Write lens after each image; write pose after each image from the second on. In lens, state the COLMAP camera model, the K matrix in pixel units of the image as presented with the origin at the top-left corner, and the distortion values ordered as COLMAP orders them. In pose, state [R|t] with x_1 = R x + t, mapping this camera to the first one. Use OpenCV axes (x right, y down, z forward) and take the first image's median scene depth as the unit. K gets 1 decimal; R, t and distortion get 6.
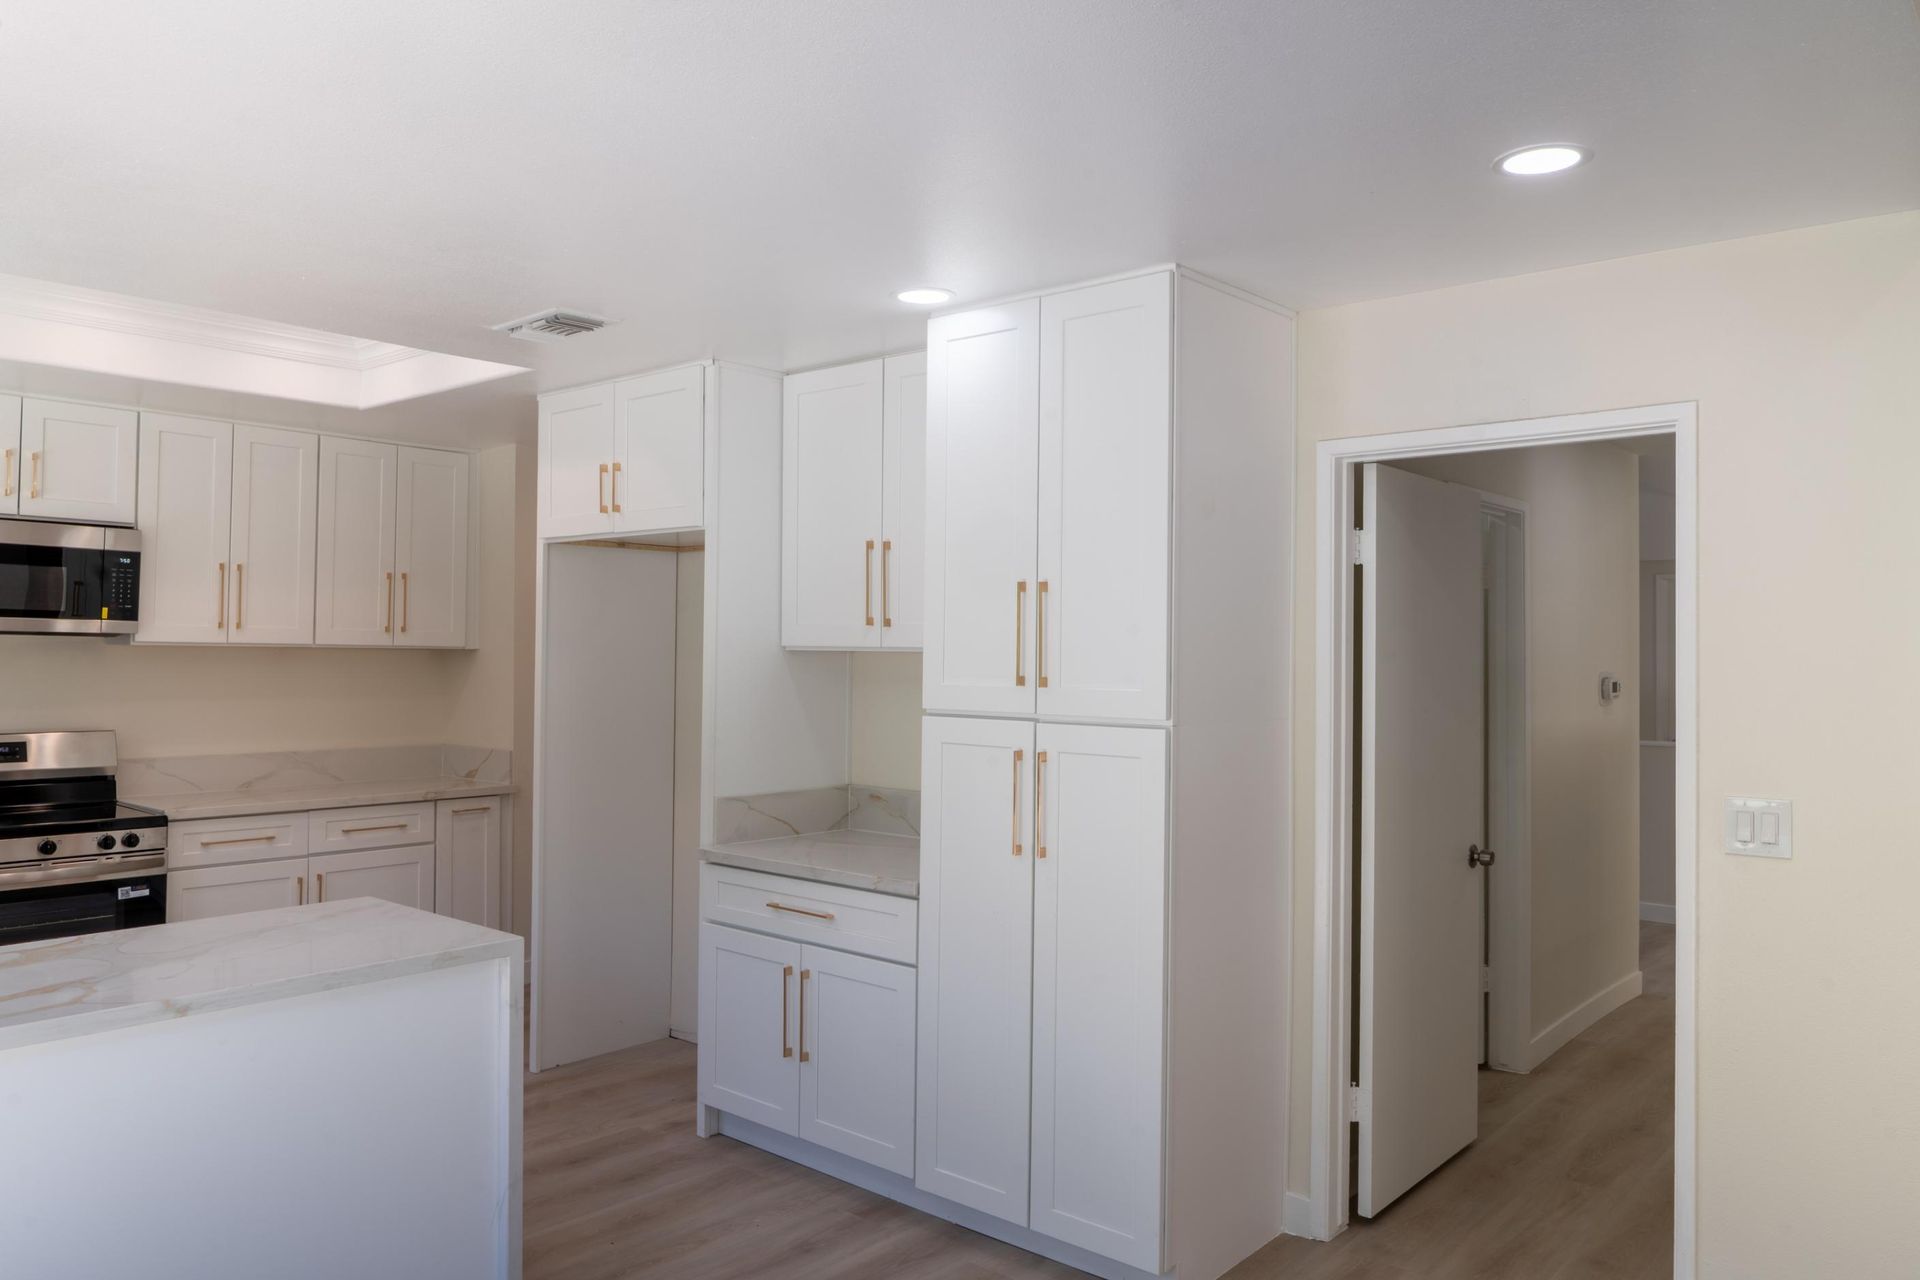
lens RADIAL K [[1365.4, 0, 958.1], [0, 1365.4, 632.9], [0, 0, 1]] dist [-0.013742, 0.003755]
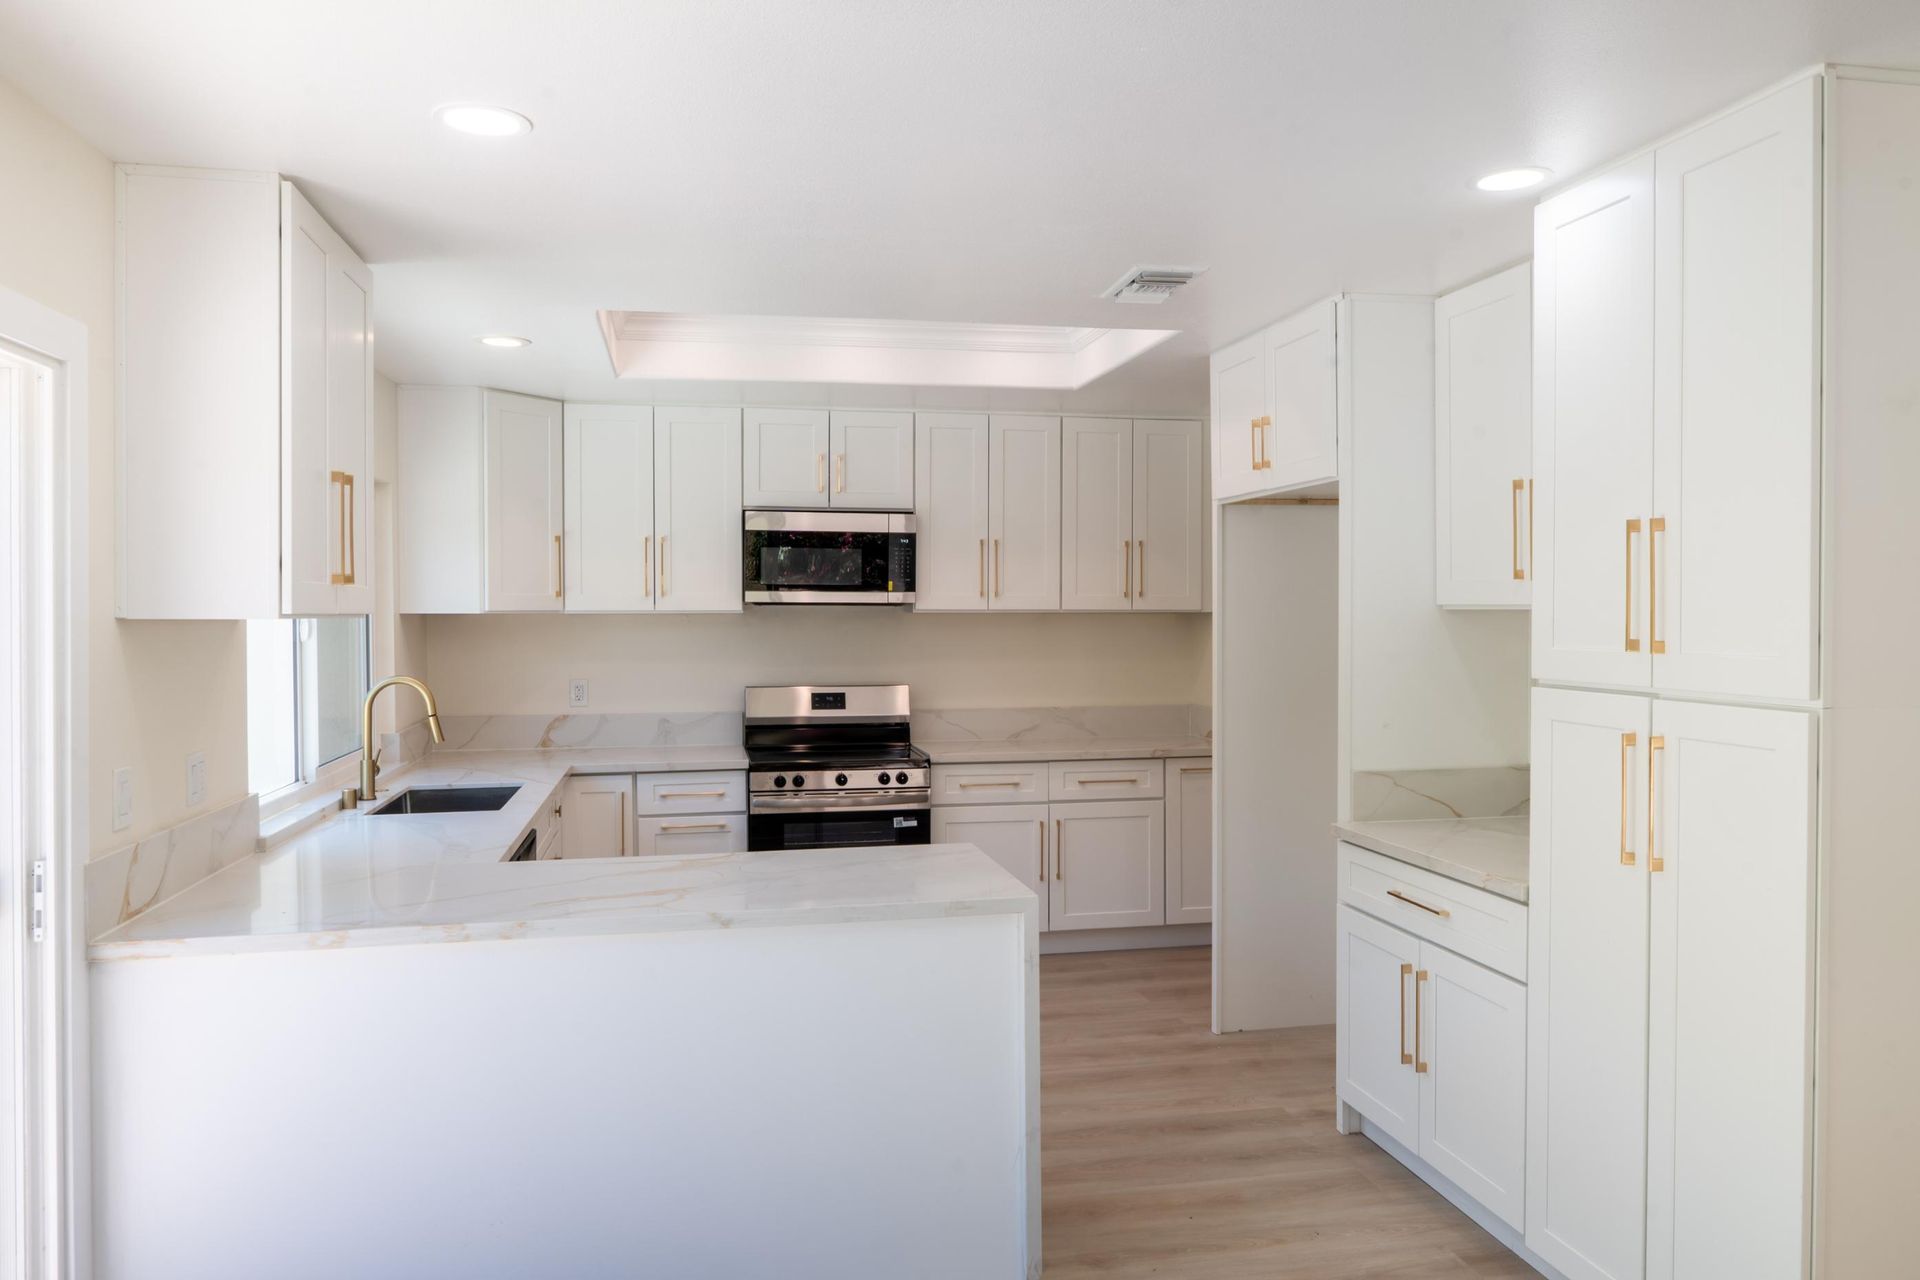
lens RADIAL K [[1365.4, 0, 938.9], [0, 1365.4, 635.6], [0, 0, 1]] dist [-0.013742, 0.003755]
pose [[0.787482, -0.001643, -0.616336, 0.159195], [0.020125, 0.999532, 0.023049, 0.002431], [0.616010, -0.030555, 0.787146, 0.099273]]
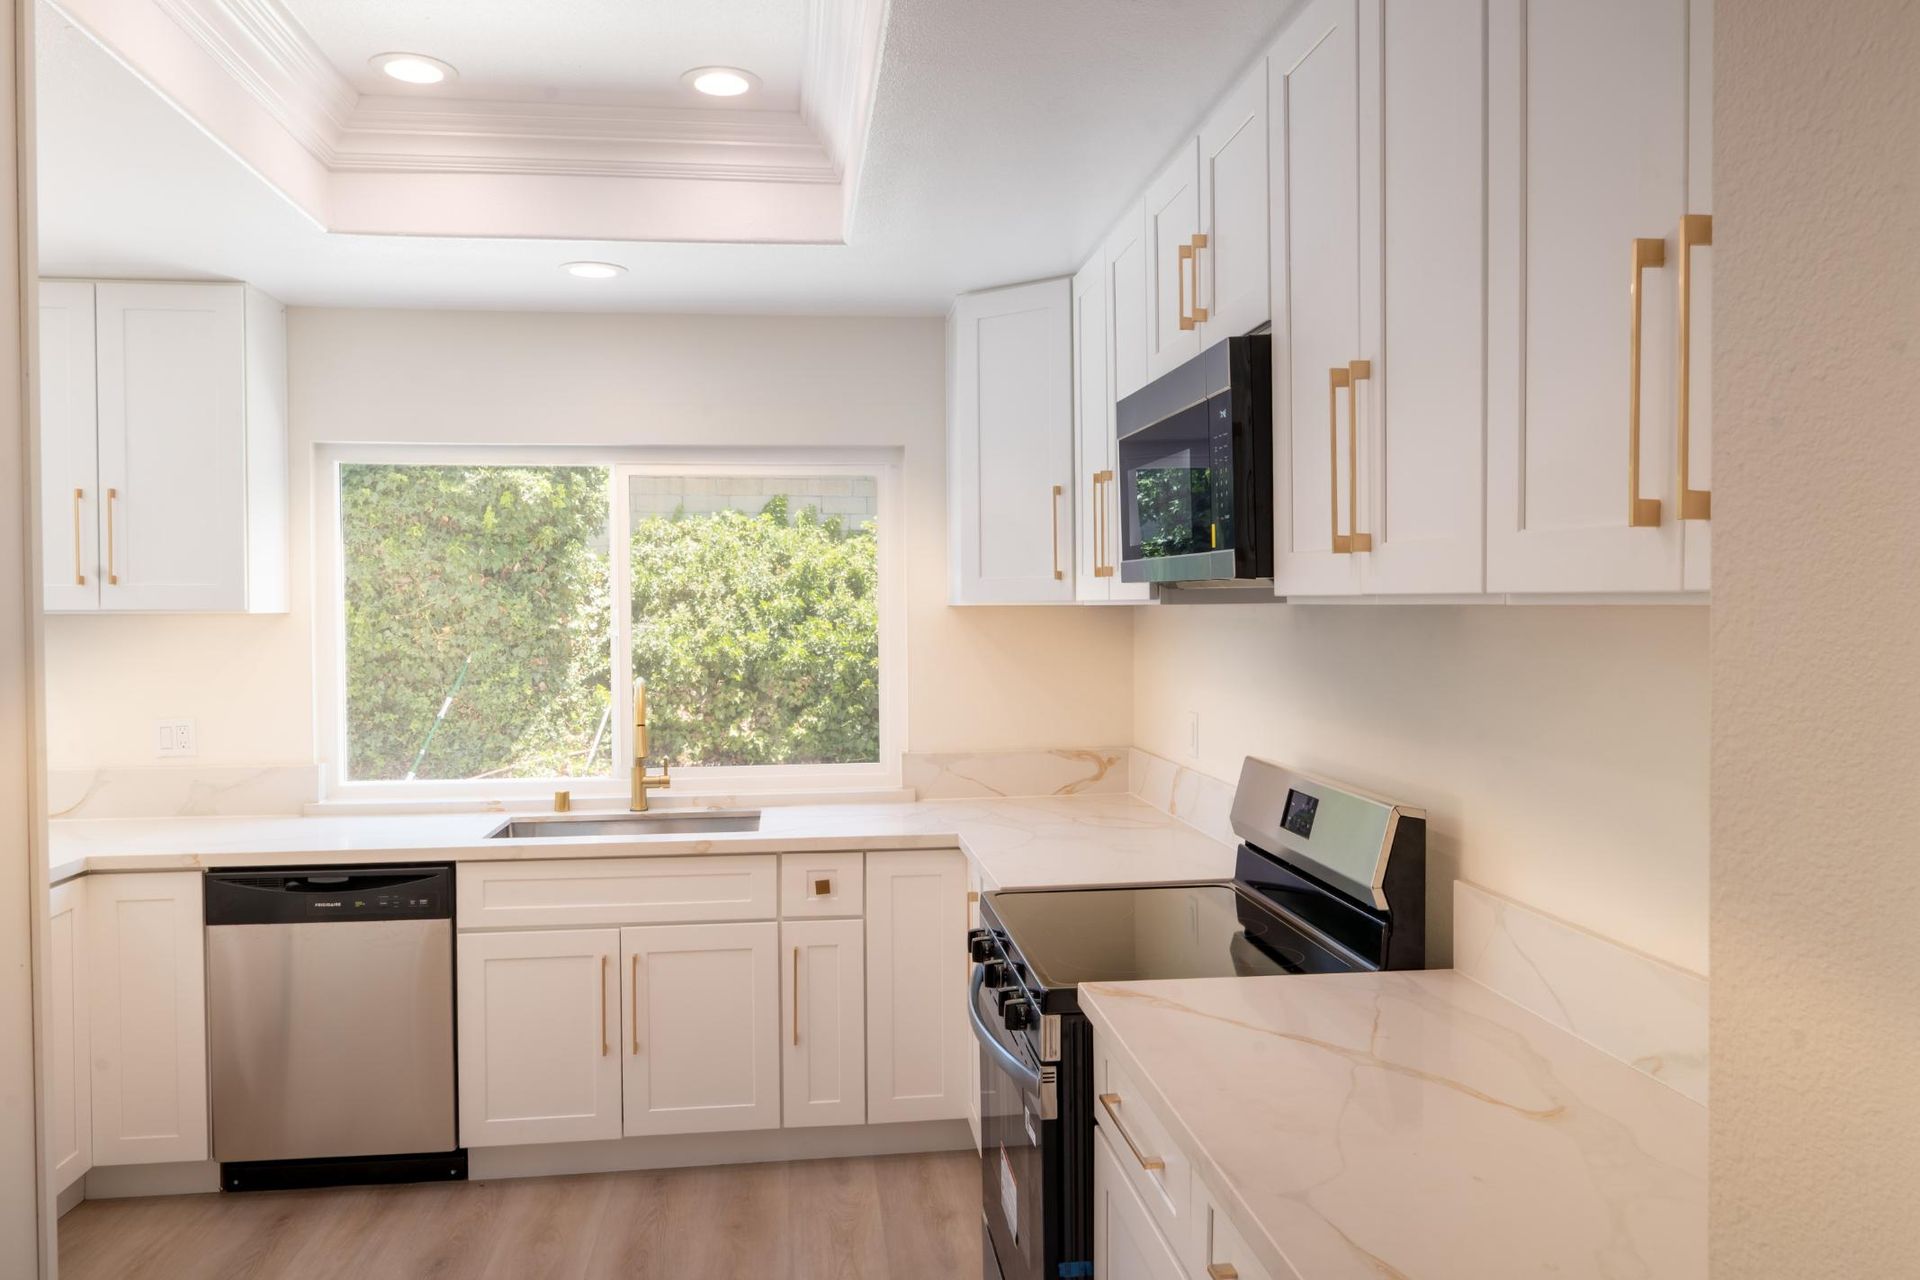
lens RADIAL K [[1365.4, 0, 956.3], [0, 1365.4, 636.9], [0, 0, 1]] dist [-0.013742, 0.003755]
pose [[-0.651408, 0.008845, -0.758676, -0.248936], [0.007073, 0.999959, 0.005585, 0.018872], [0.758695, -0.001728, -0.651444, 1.419909]]
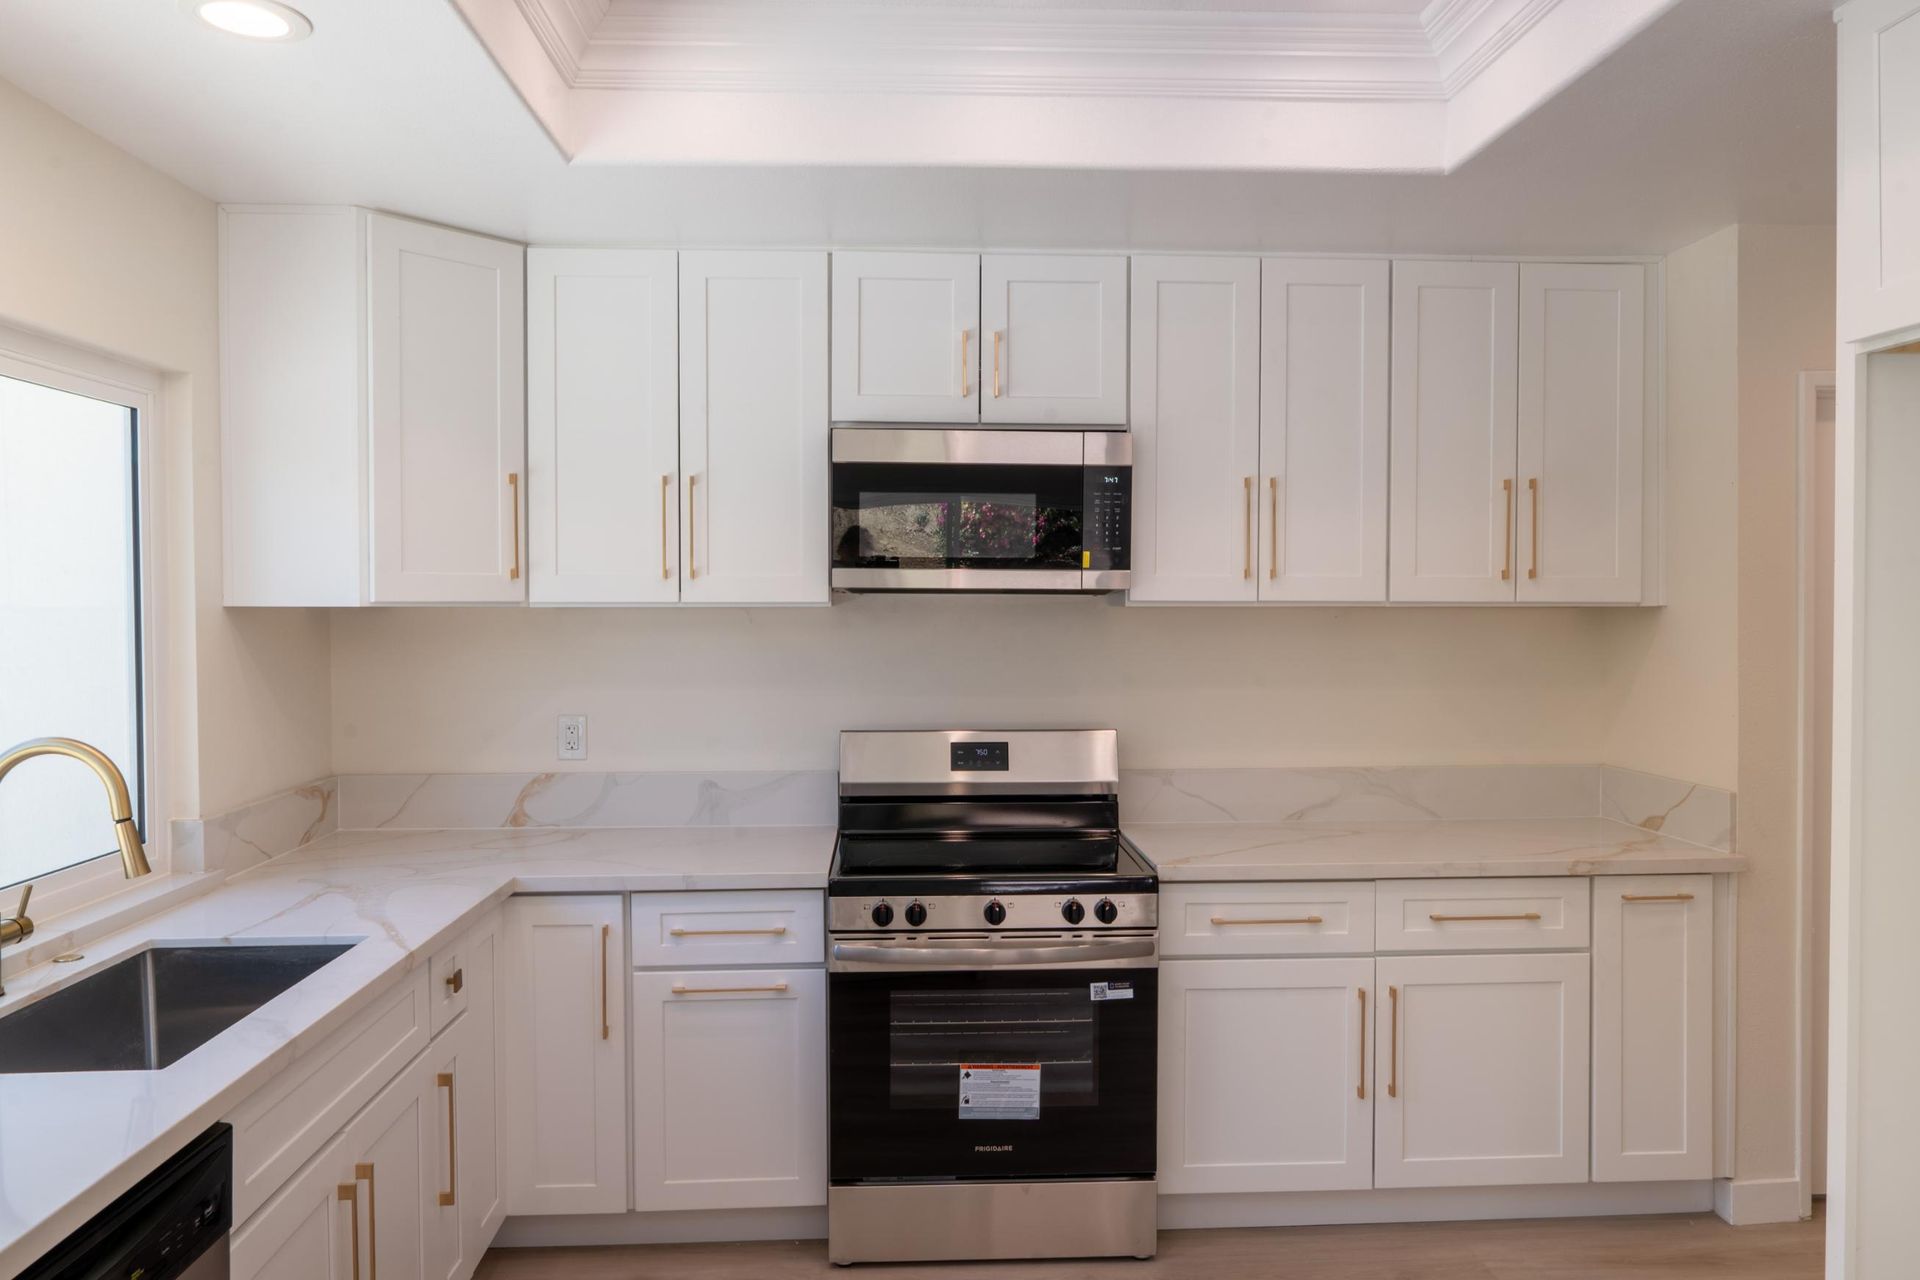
lens RADIAL K [[1365.4, 0, 972.4], [0, 1365.4, 629.6], [0, 0, 1]] dist [-0.013742, 0.003755]
pose [[0.708416, 0.000791, -0.705795, -0.216853], [0.019127, 0.999611, 0.020318, 0.006200], [0.705536, -0.027893, 0.708125, 0.547615]]
